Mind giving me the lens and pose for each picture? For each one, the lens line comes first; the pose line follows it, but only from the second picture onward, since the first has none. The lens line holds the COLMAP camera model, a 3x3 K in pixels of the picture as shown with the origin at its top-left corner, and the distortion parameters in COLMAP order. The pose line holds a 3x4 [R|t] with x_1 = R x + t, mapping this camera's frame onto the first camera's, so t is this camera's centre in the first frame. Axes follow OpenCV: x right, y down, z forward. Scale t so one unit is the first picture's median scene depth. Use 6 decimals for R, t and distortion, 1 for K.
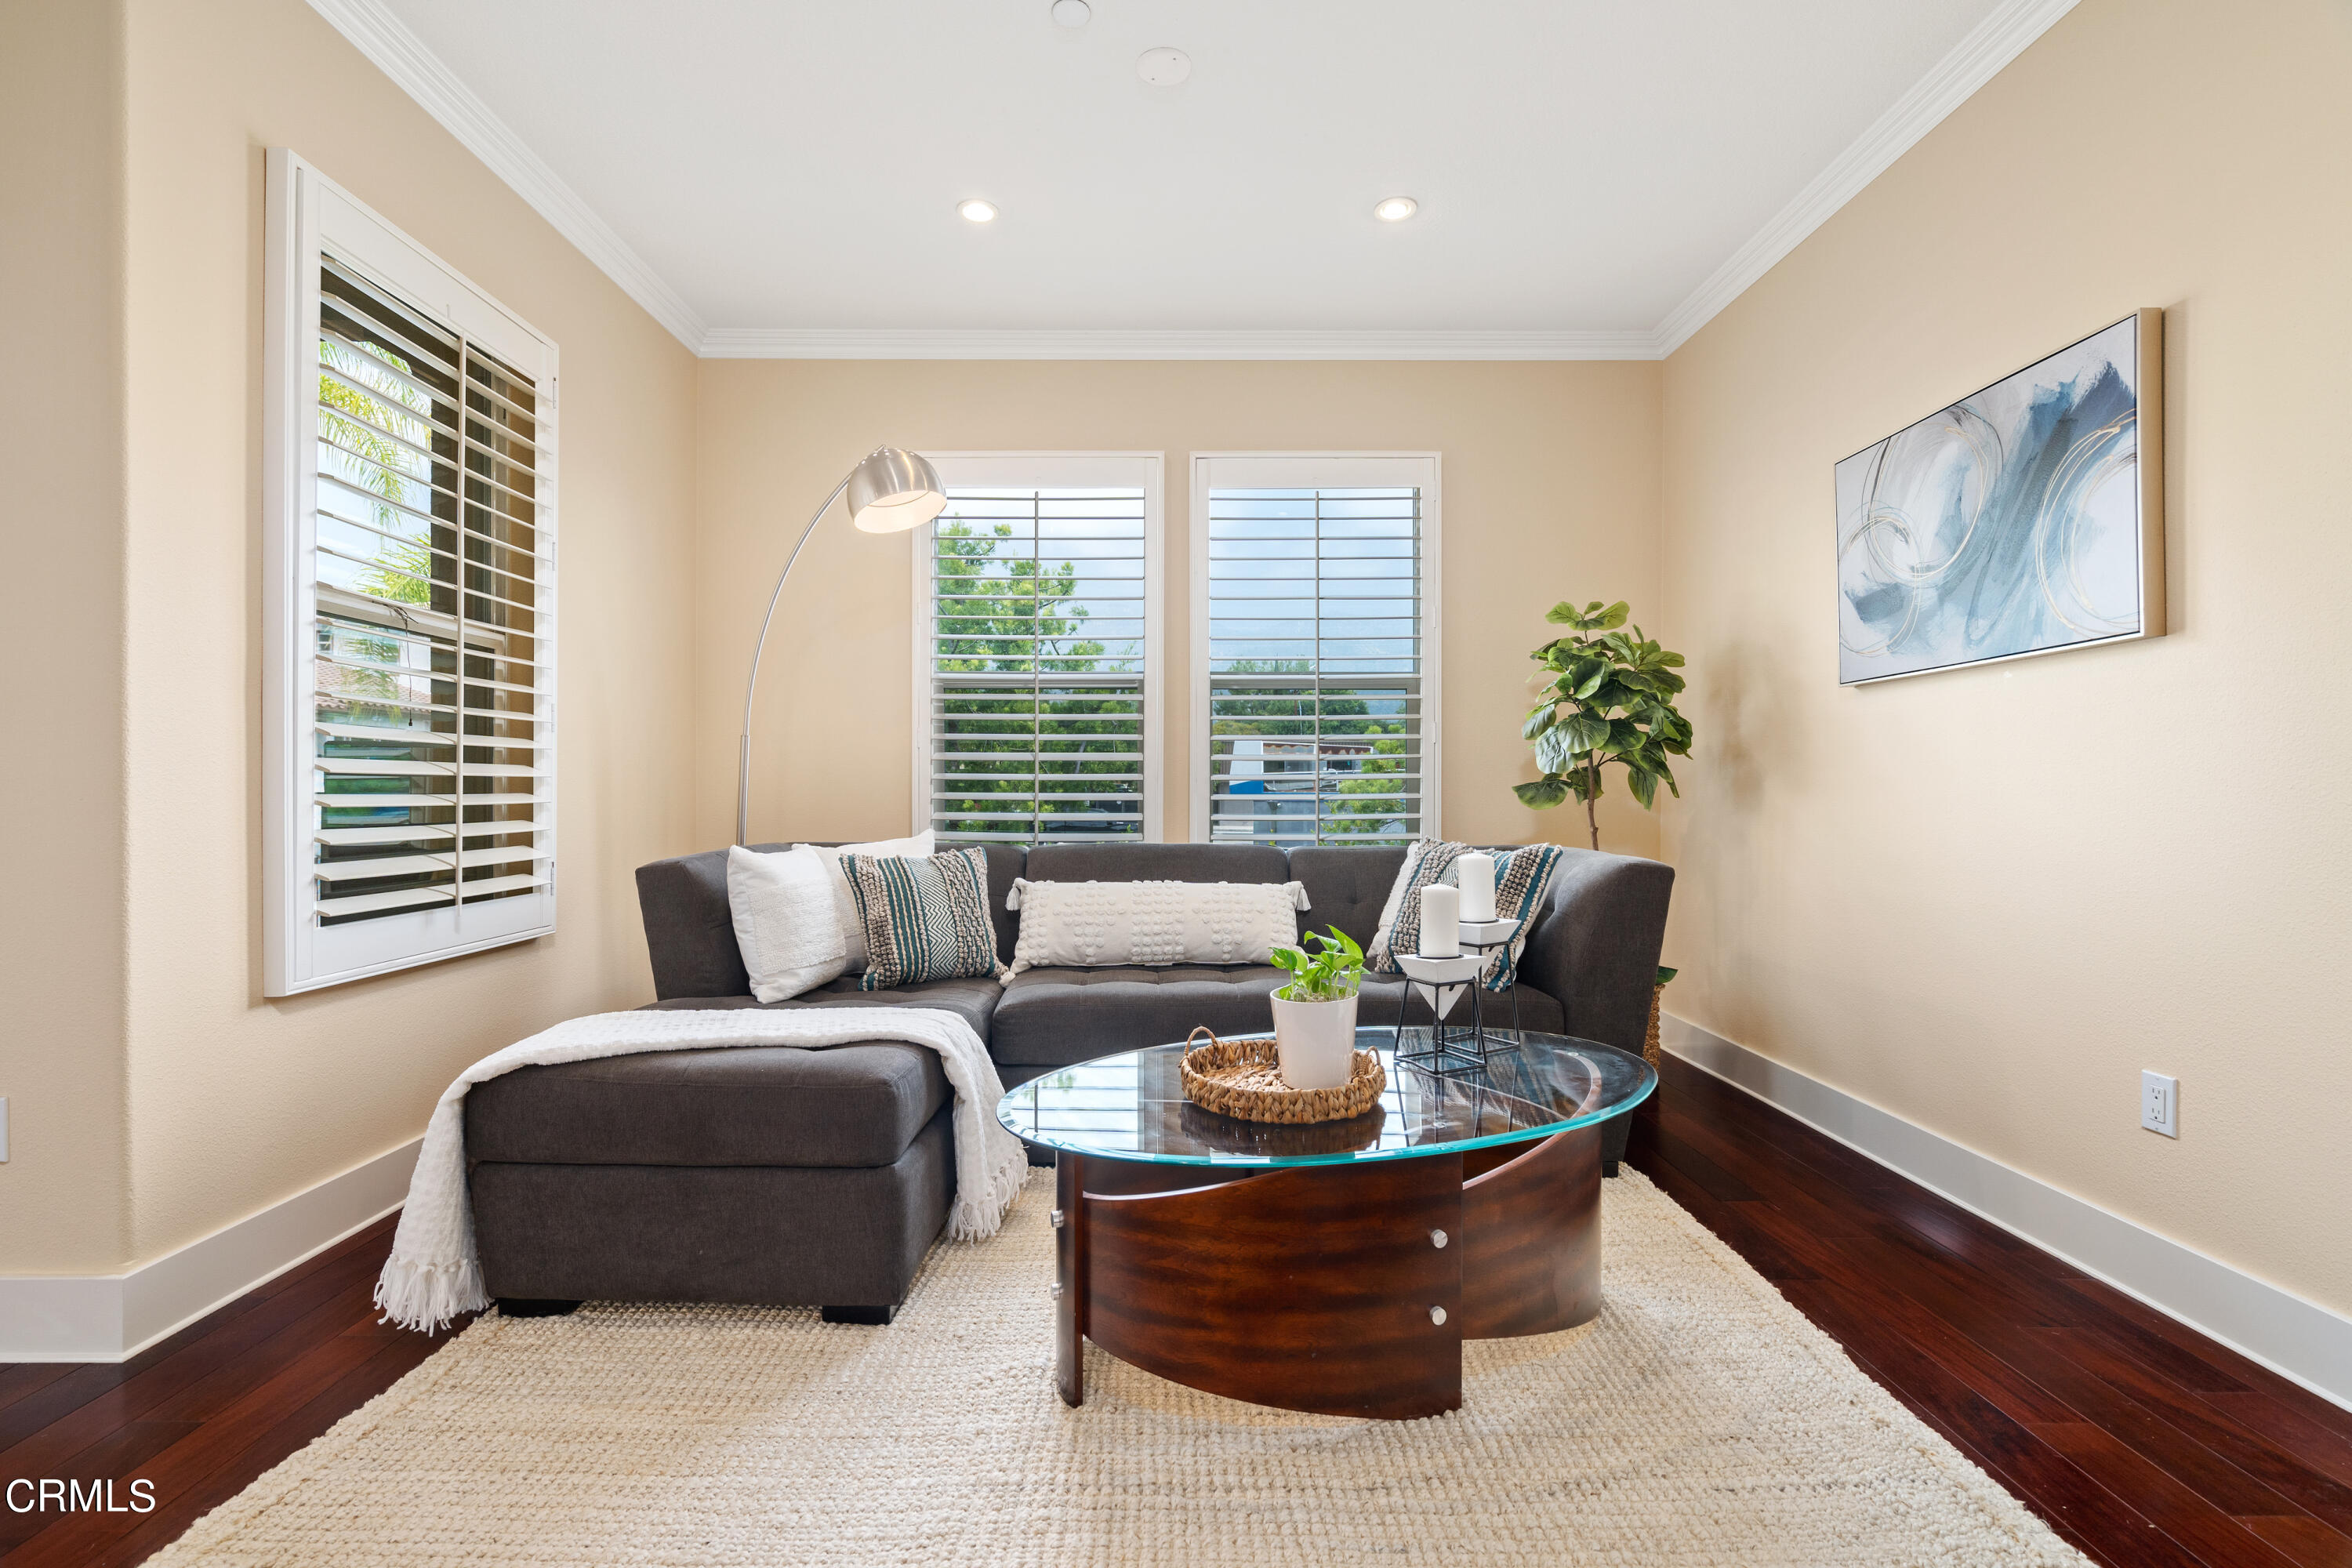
lens RADIAL K [[1066.3, 0, 1174.6], [0, 1066.3, 786.4], [0, 0, 1]] dist [-0.005570, 0.001974]
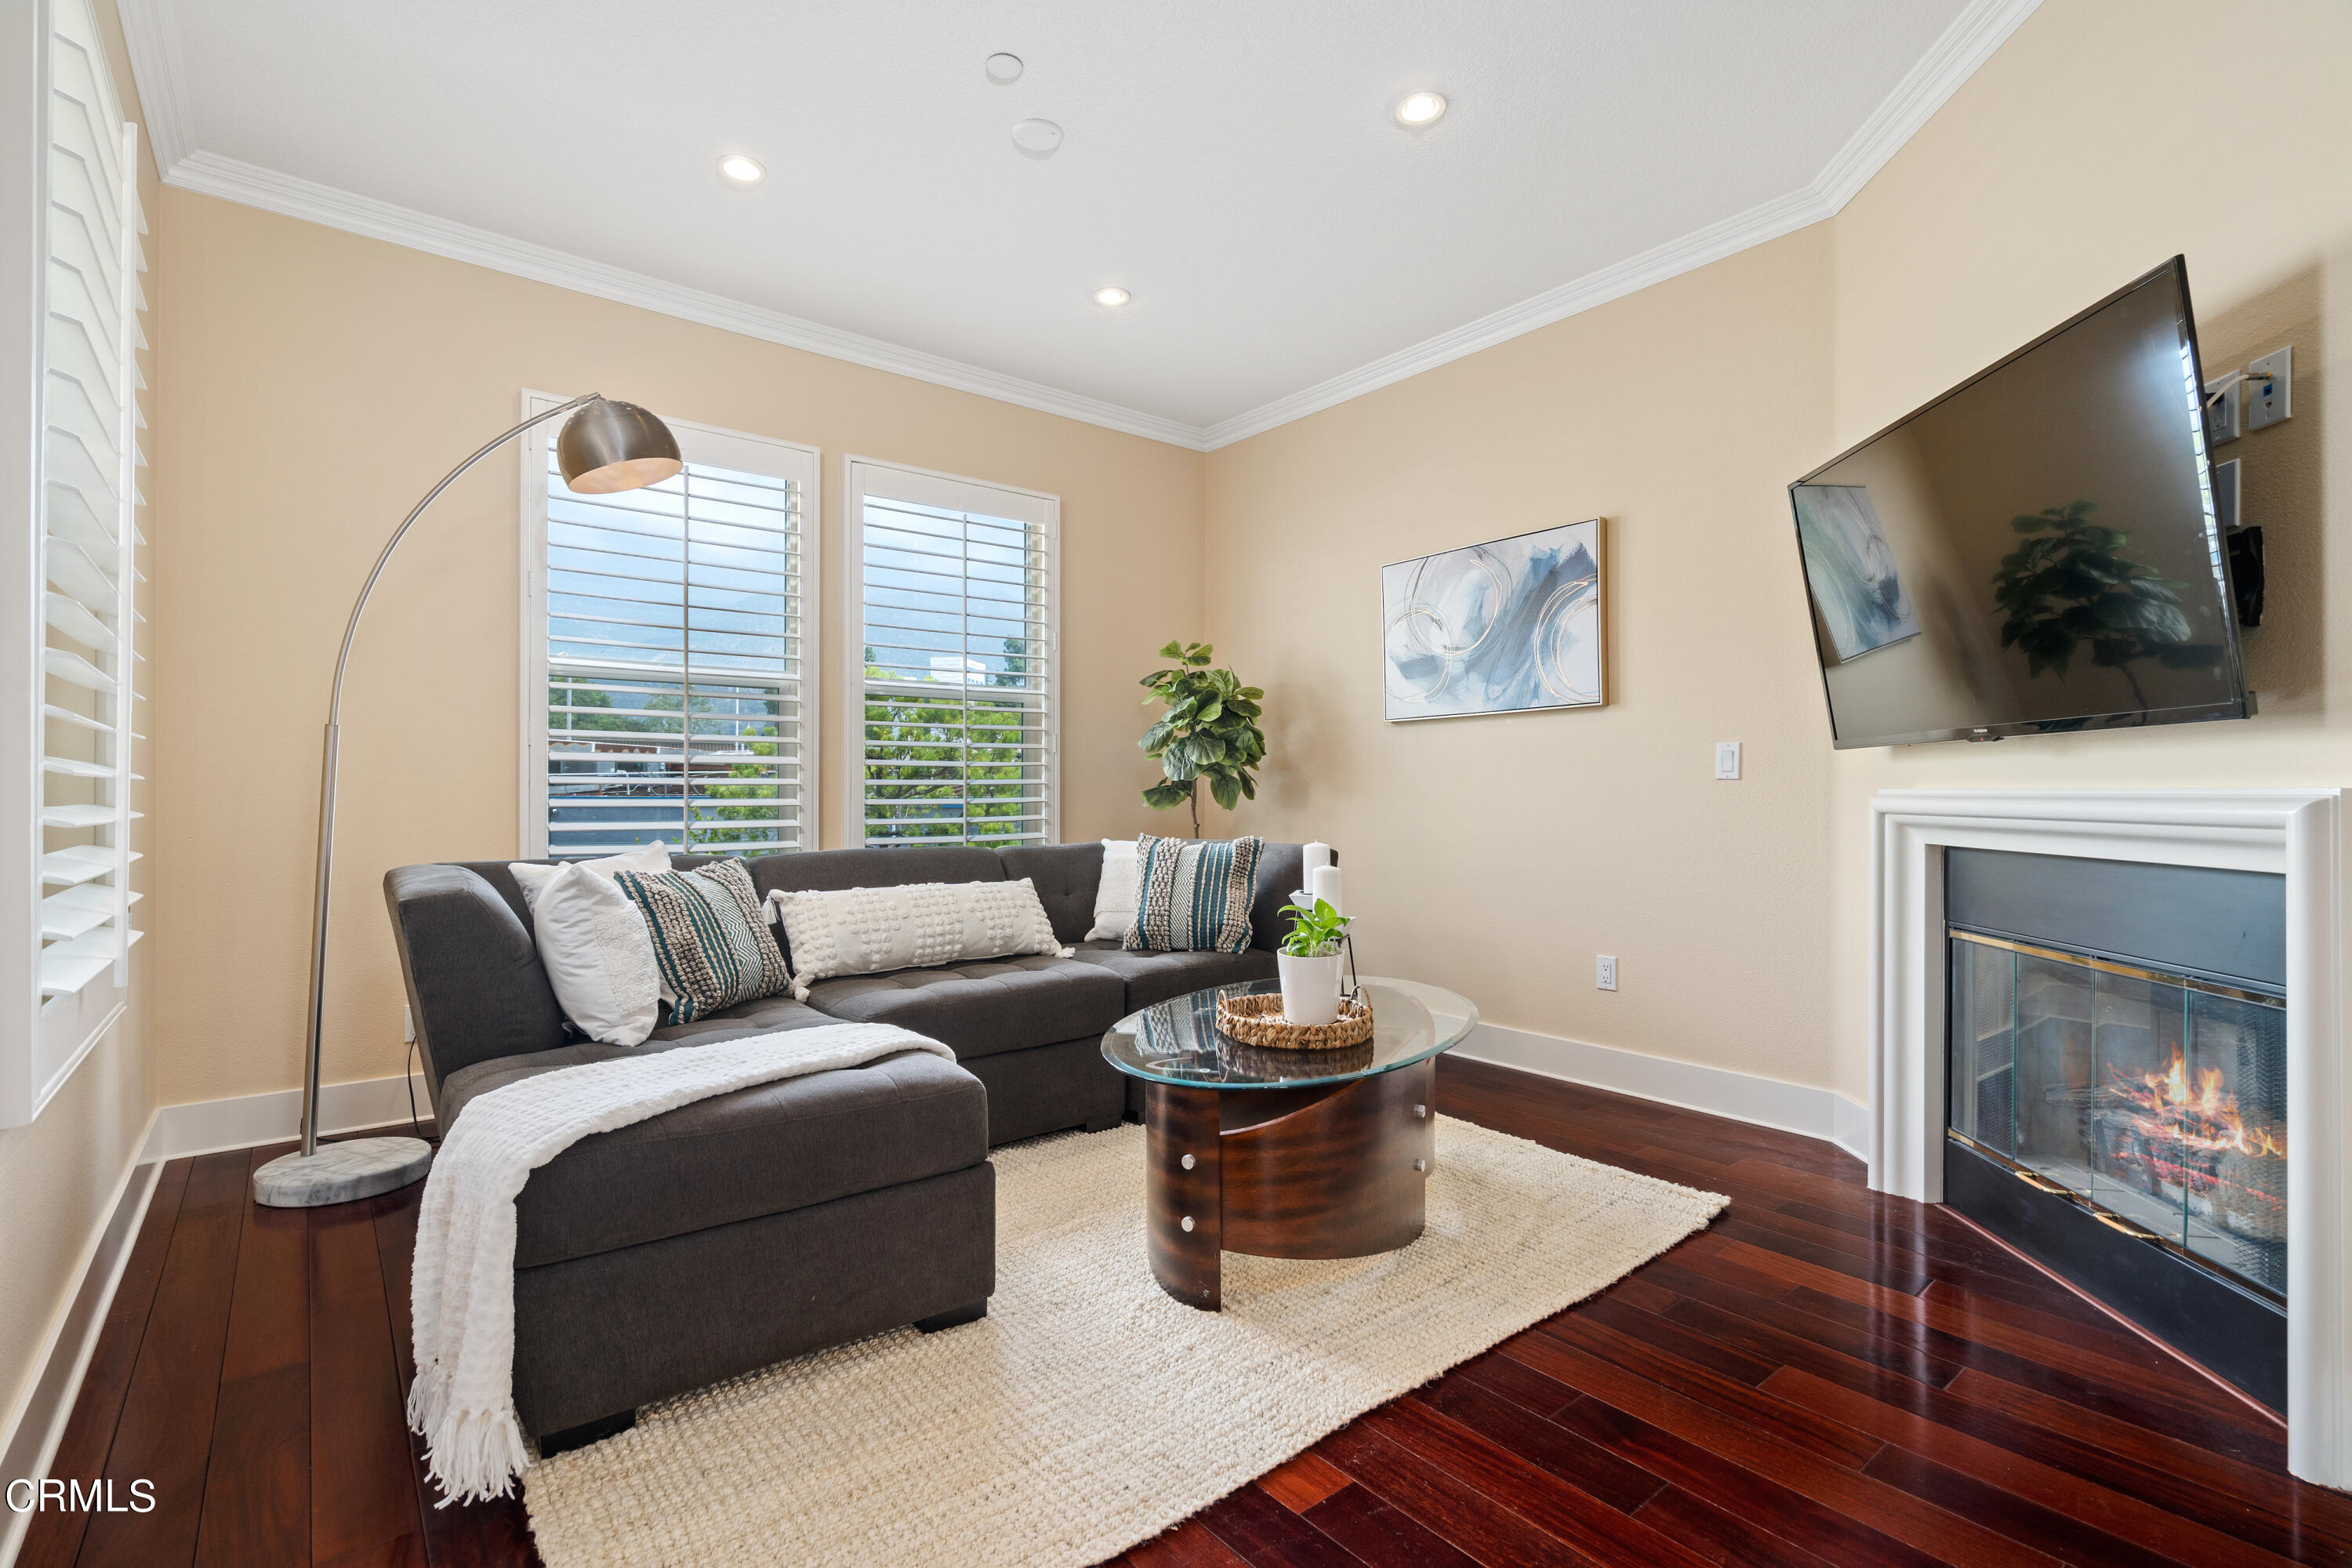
lens RADIAL K [[1066.3, 0, 1176.3], [0, 1066.3, 782.8], [0, 0, 1]] dist [-0.005570, 0.001974]
pose [[0.780398, 0.003898, 0.625271, -0.548399], [0.000105, 0.999980, -0.006366, -0.002232], [-0.625283, 0.005034, 0.780381, 0.057270]]
